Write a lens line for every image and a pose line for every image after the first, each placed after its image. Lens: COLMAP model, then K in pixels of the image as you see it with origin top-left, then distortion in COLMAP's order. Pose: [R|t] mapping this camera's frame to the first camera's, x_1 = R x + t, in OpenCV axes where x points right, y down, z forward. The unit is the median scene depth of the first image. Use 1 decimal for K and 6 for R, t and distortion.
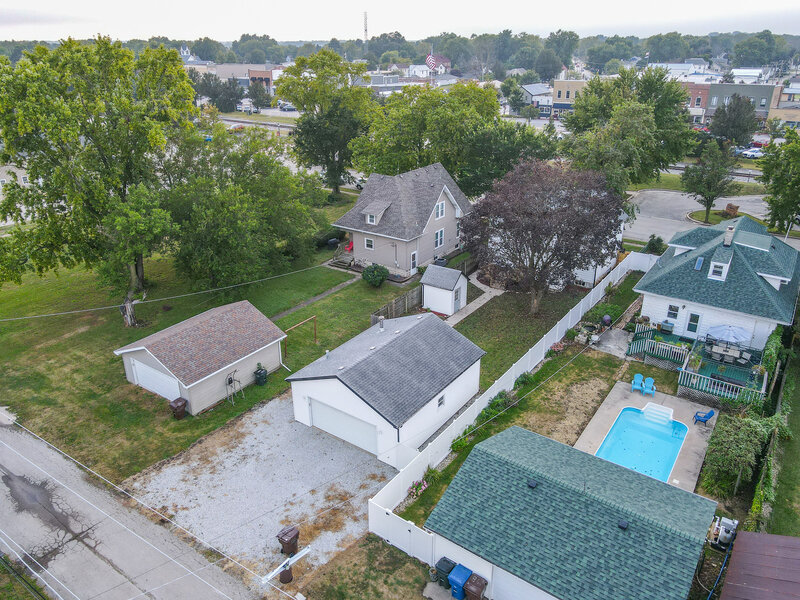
lens RADIAL K [[585.7, 0, 397.2], [0, 585.7, 297.3], [0, 0, 1]] dist [0.003079, 0.031371]
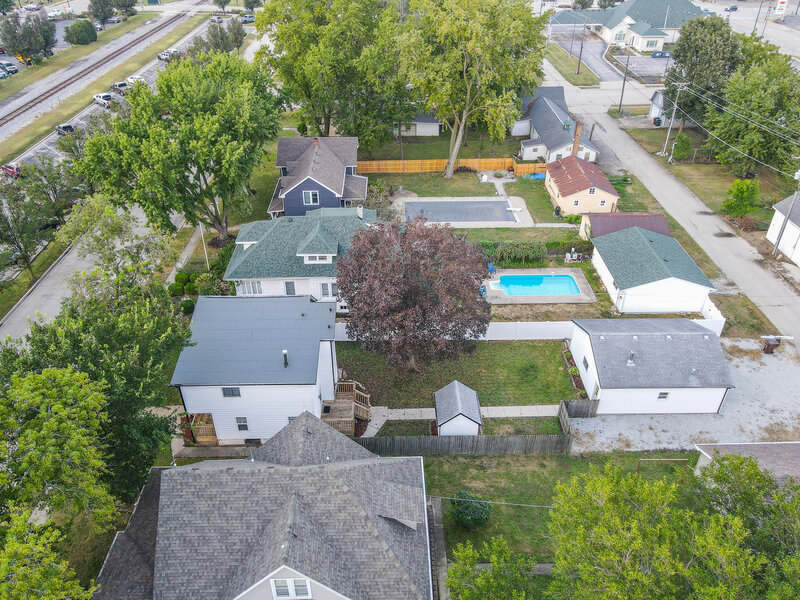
lens RADIAL K [[602.5, 0, 395.9], [0, 602.5, 295.9], [0, 0, 1]] dist [0.001811, 0.005065]
pose [[-0.595318, -0.442320, 0.670782, -0.465501], [0.330742, 0.625927, 0.706275, -0.962233], [-0.732261, 0.642314, -0.226332, 1.483646]]
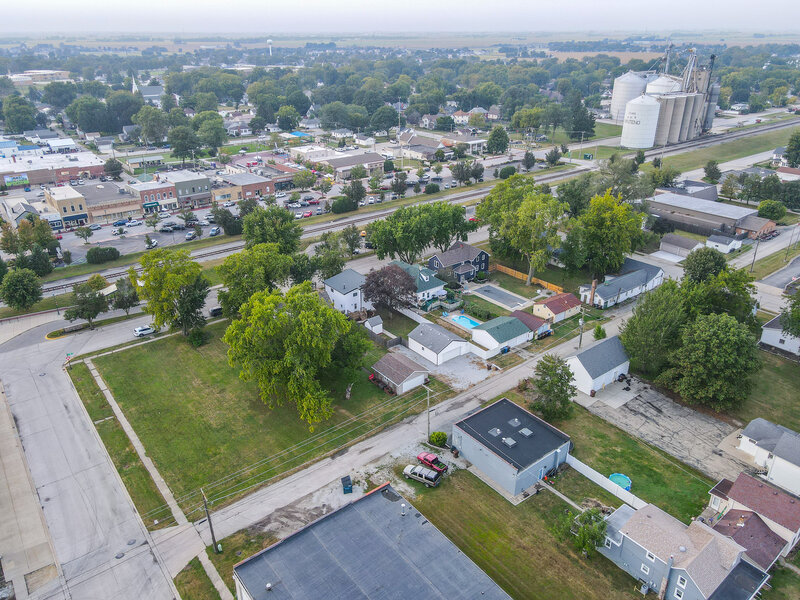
lens RADIAL K [[585.7, 0, 397.2], [0, 585.7, 297.3], [0, 0, 1]] dist [0.003079, 0.031371]
pose [[0.281929, -0.395418, 0.874163, -2.689960], [0.388877, 0.880021, 0.272649, -1.008130], [-0.877092, 0.263074, 0.401872, -0.194819]]
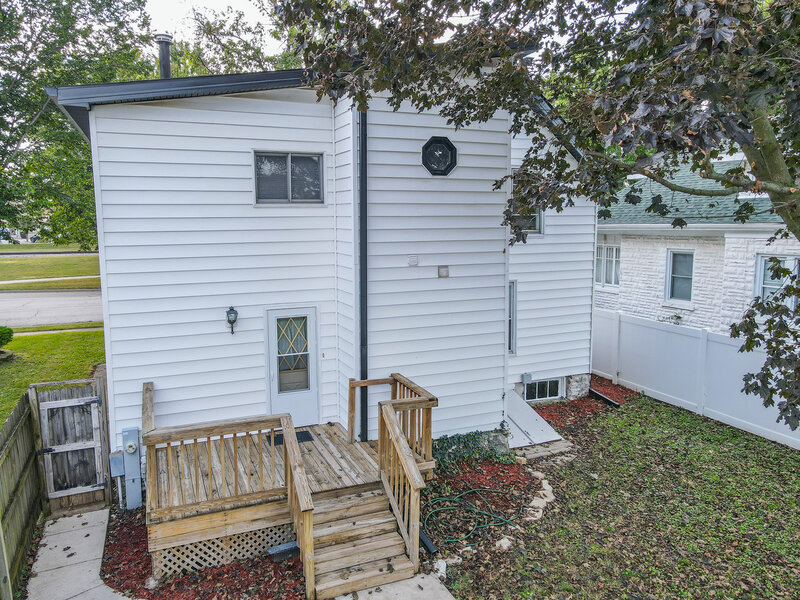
lens RADIAL K [[576.6, 0, 396.9], [0, 576.6, 300.2], [0, 0, 1]] dist [0.026707, -0.026355]
pose [[0.525035, -0.109746, 0.843975, 0.102517], [0.345080, 0.933931, -0.093230, -0.082847], [-0.777983, 0.340188, 0.528218, 1.273249]]
